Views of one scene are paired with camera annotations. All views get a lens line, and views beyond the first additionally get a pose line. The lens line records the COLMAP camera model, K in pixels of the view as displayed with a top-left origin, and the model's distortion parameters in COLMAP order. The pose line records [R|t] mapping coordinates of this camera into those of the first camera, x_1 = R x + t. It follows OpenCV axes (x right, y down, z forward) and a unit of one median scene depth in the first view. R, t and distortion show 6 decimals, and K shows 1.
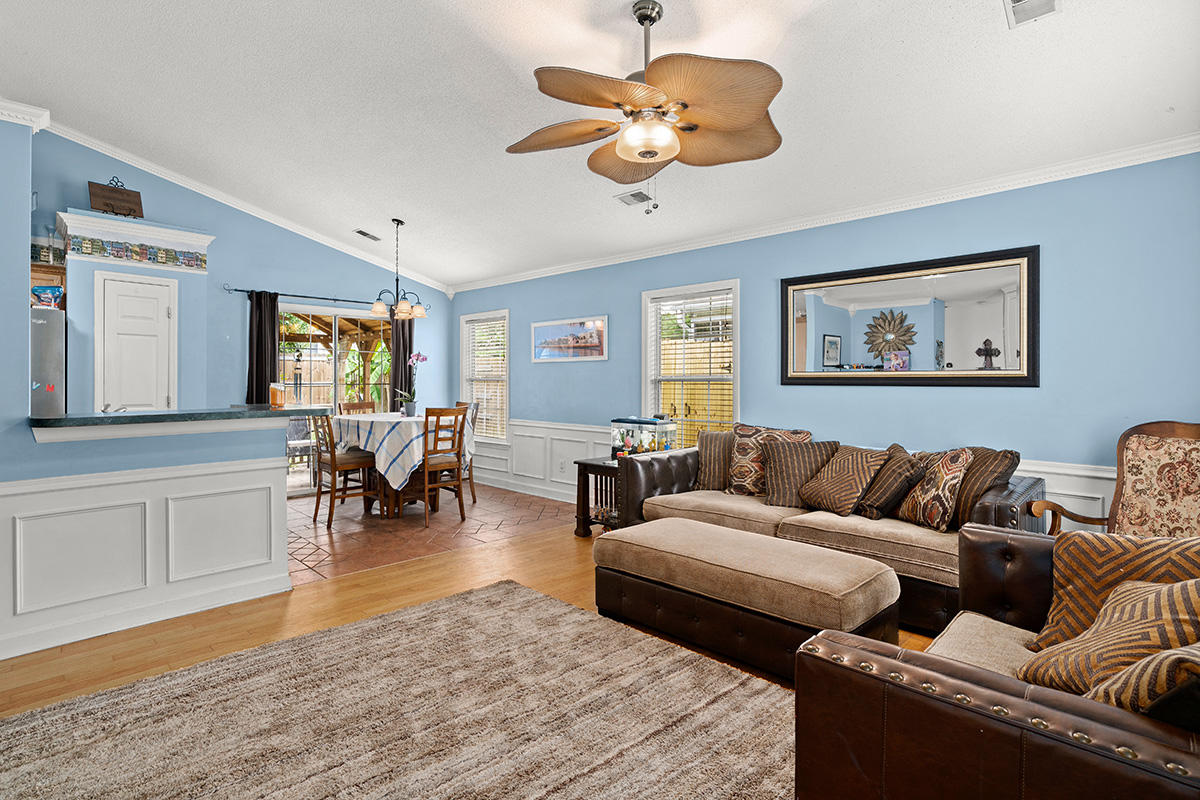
lens RADIAL K [[625.3, 0, 582.5], [0, 625.3, 380.0], [0, 0, 1]] dist [0.015379, 0.000865]
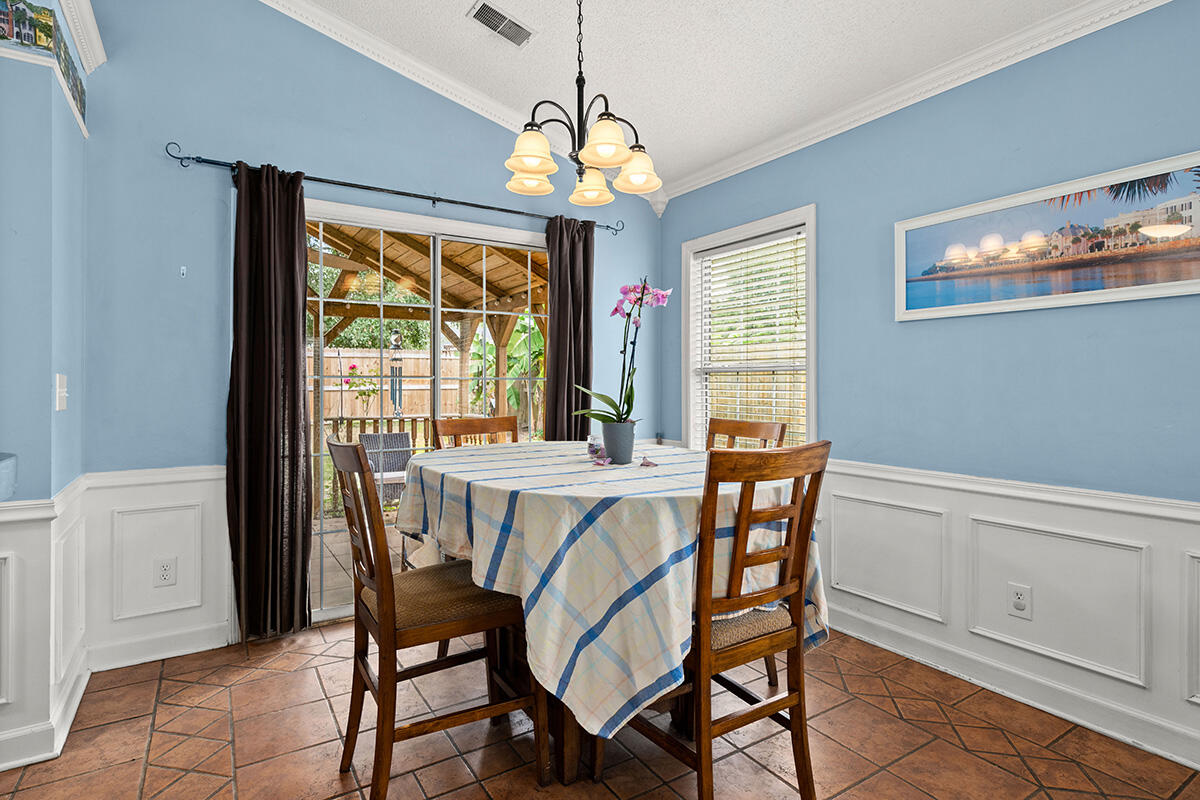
lens RADIAL K [[631.2, 0, 648.2], [0, 631.2, 392.1], [0, 0, 1]] dist [0.001101, 0.042785]
pose [[0.995196, -0.002506, -0.097870, -0.252952], [0.002685, 0.999995, 0.001706, 0.020157], [0.097866, -0.001961, 0.995198, 0.738273]]
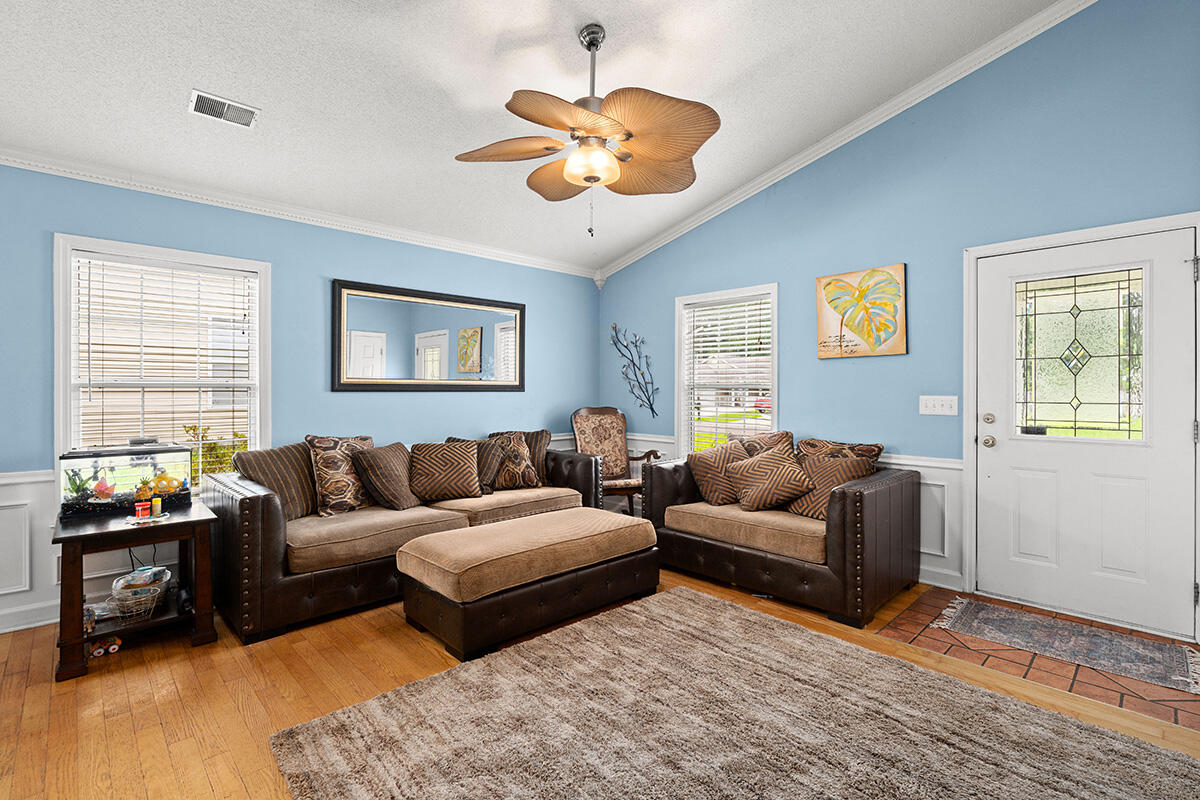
lens RADIAL K [[566.5, 0, 602.2], [0, 566.5, 393.6], [0, 0, 1]] dist [-0.002436, 0.000335]
pose [[-0.035430, -0.006277, 0.999352, -0.474168], [0.001285, 0.999979, 0.006327, 0.005935], [-0.999371, 0.001508, -0.035421, 0.543103]]
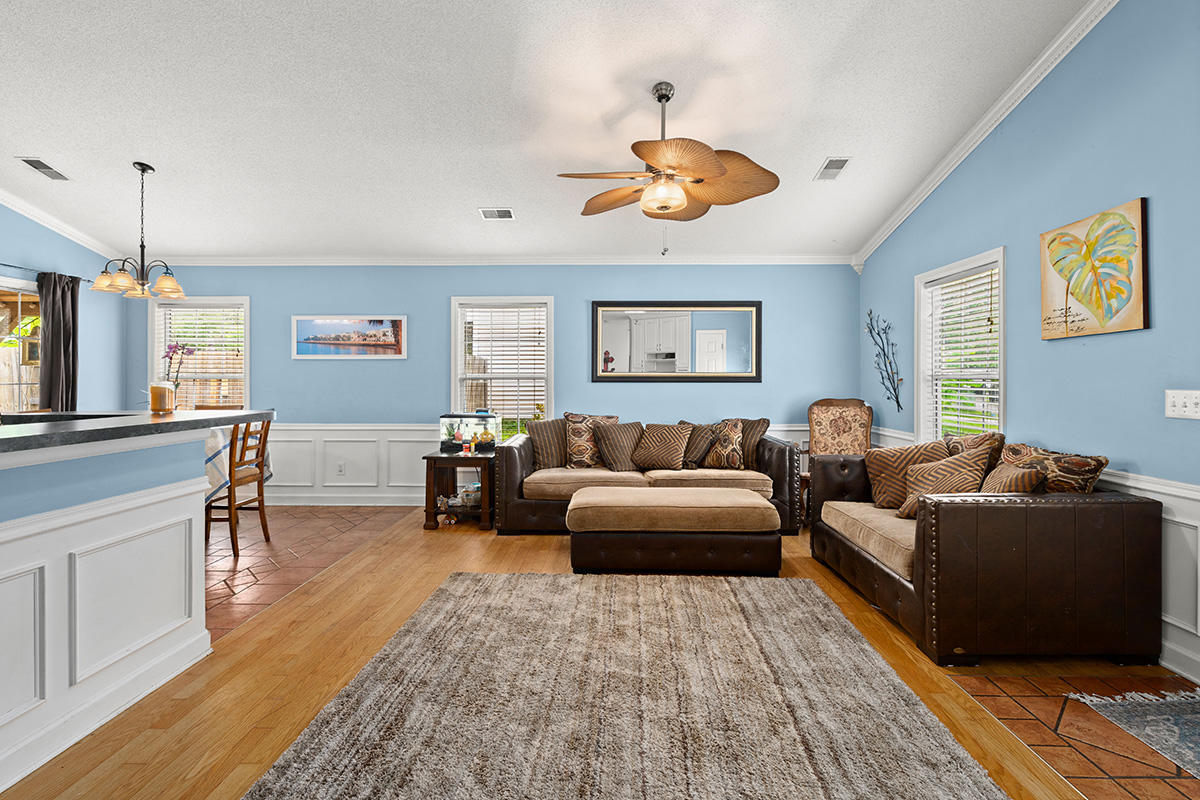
lens RADIAL K [[575.4, 0, 593.1], [0, 575.4, 382.2], [0, 0, 1]] dist [-0.002970, 0.000635]
pose [[0.701700, -0.002165, 0.712470, -0.466292], [0.001440, 0.999998, 0.001620, 0.005736], [-0.712471, -0.000111, 0.701701, 0.134337]]
